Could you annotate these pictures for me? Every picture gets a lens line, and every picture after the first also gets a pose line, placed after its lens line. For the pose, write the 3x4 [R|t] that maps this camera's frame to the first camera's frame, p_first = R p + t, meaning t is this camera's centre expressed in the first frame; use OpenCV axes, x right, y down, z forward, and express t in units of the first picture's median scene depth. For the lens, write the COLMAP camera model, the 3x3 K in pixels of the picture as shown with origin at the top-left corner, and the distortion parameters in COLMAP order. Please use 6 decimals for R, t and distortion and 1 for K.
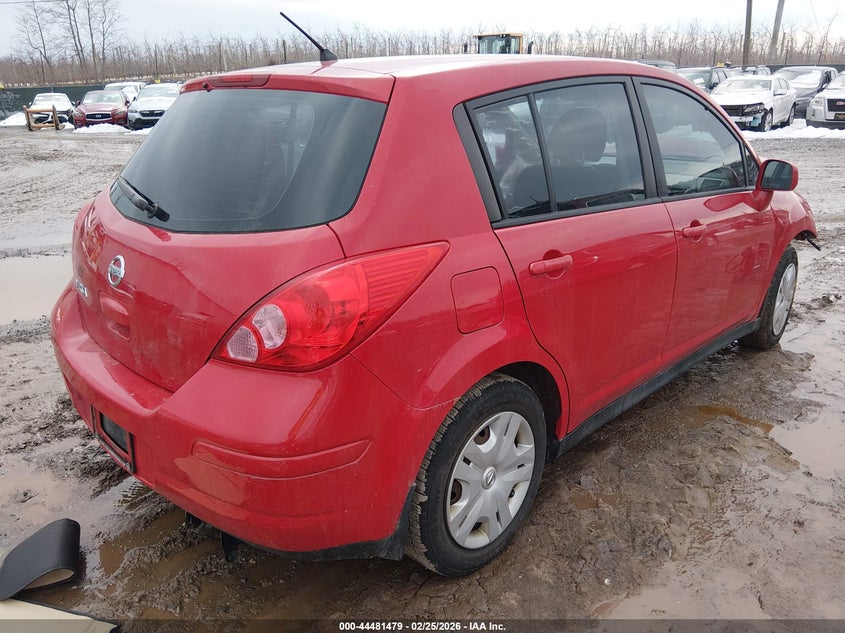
lens RADIAL K [[678.7, 0, 418.9], [0, 678.7, 315.3], [0, 0, 1]] dist [0.008735, 0.006395]
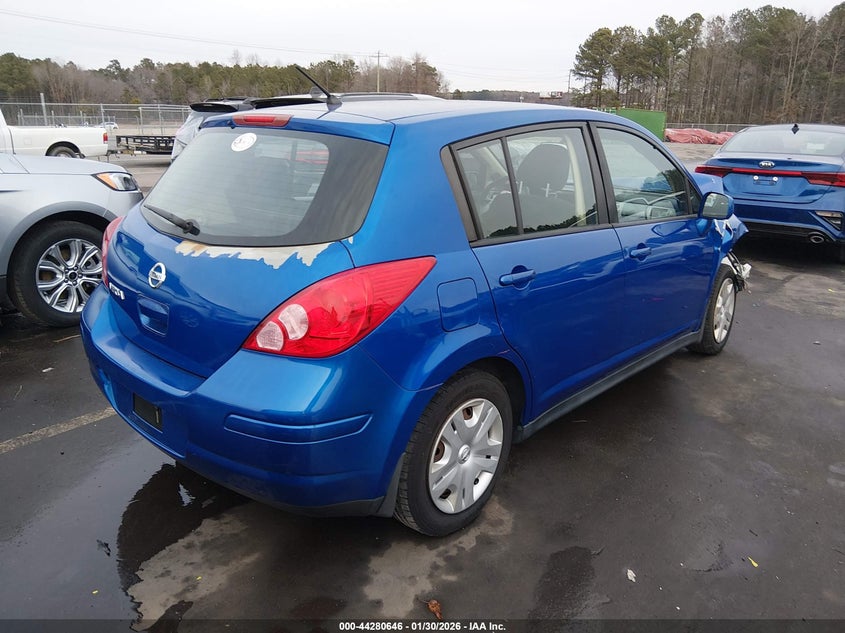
lens RADIAL K [[678.7, 0, 418.9], [0, 678.7, 315.3], [0, 0, 1]] dist [0.008735, 0.006395]
pose [[0.998941, 0.017637, 0.042497, -0.036991], [-0.016667, 0.999595, -0.023075, 0.025942], [-0.042886, 0.022342, 0.998830, -0.229001]]
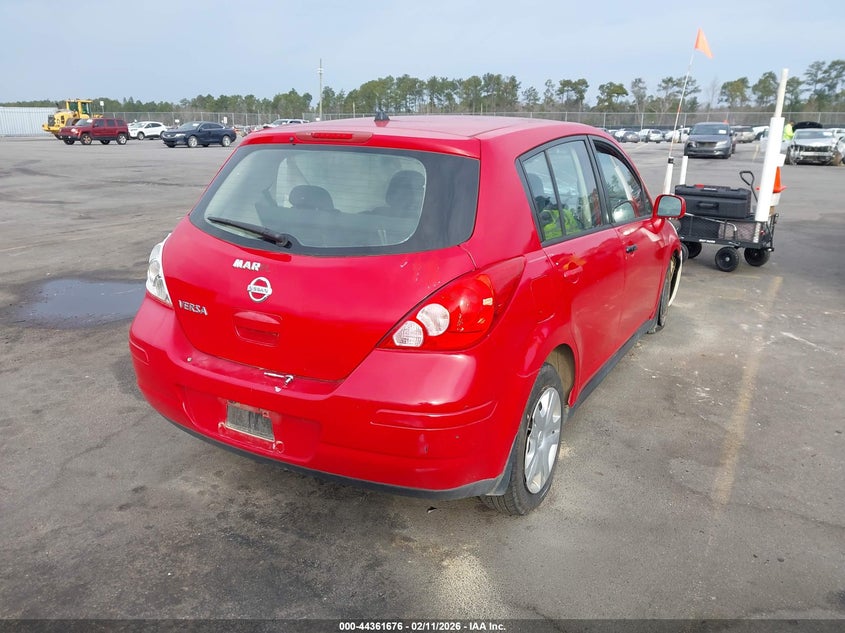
lens RADIAL K [[678.7, 0, 418.9], [0, 678.7, 315.3], [0, 0, 1]] dist [0.008735, 0.006395]
pose [[0.968913, -0.052357, 0.241798, -0.503021], [0.064977, 0.996894, -0.044509, 0.058568], [-0.238717, 0.058837, 0.969305, -0.284260]]
